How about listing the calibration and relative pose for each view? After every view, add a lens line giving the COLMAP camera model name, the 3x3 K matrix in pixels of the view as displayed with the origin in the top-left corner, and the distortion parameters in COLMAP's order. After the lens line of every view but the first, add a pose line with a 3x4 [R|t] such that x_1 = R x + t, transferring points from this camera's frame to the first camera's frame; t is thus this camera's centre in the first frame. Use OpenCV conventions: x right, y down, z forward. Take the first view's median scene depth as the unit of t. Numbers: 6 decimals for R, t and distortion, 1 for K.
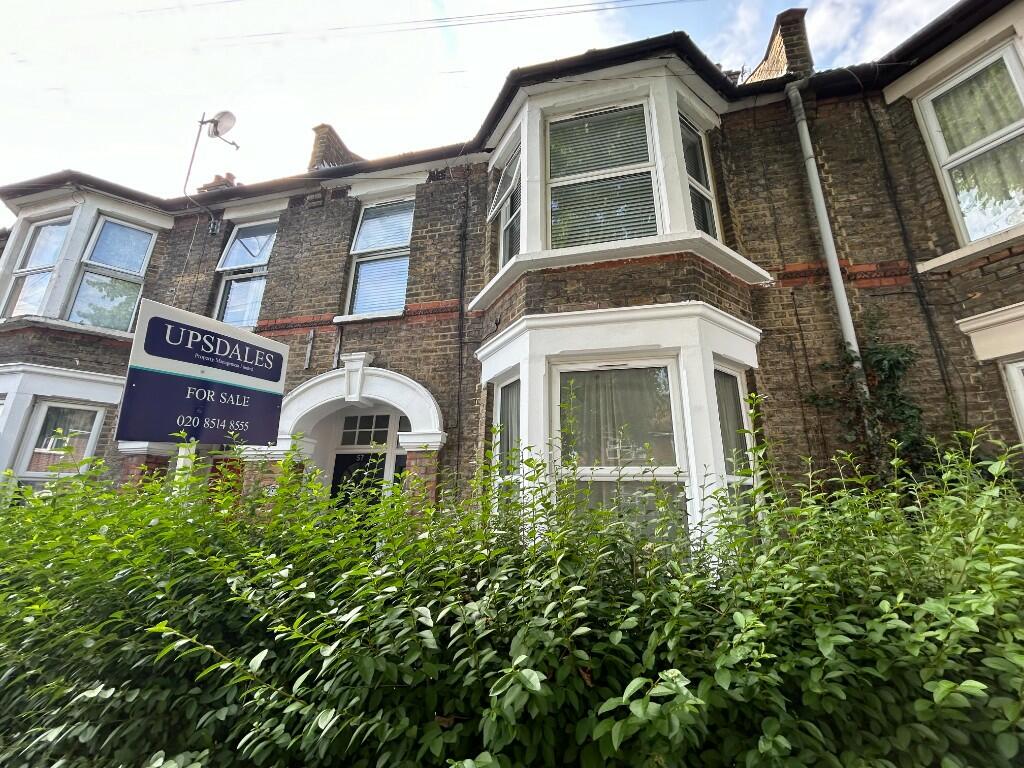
lens RADIAL K [[412.7, 0, 512.0], [0, 412.7, 384.0], [0, 0, 1]] dist [-0.000952, 0.001087]
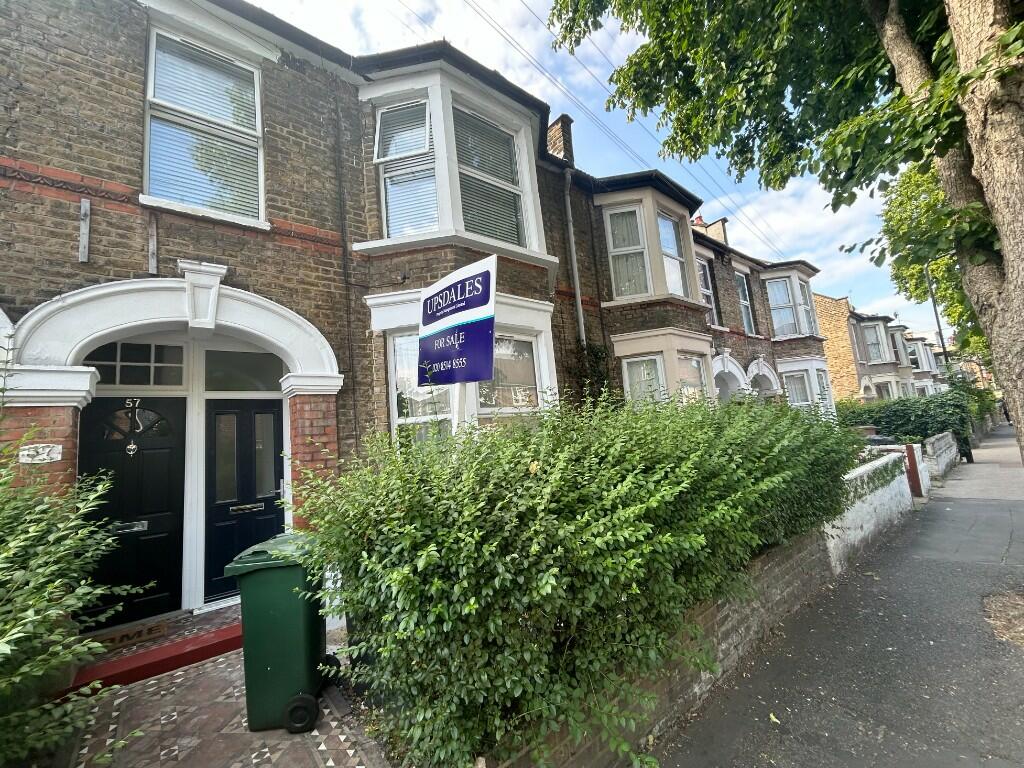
lens RADIAL K [[412.7, 0, 512.0], [0, 412.7, 384.0], [0, 0, 1]] dist [-0.000952, 0.001087]
pose [[0.612391, 0.038692, 0.789607, -0.636791], [-0.131200, 0.989925, 0.053246, 0.029828], [-0.779592, -0.136204, 0.611298, 0.088077]]
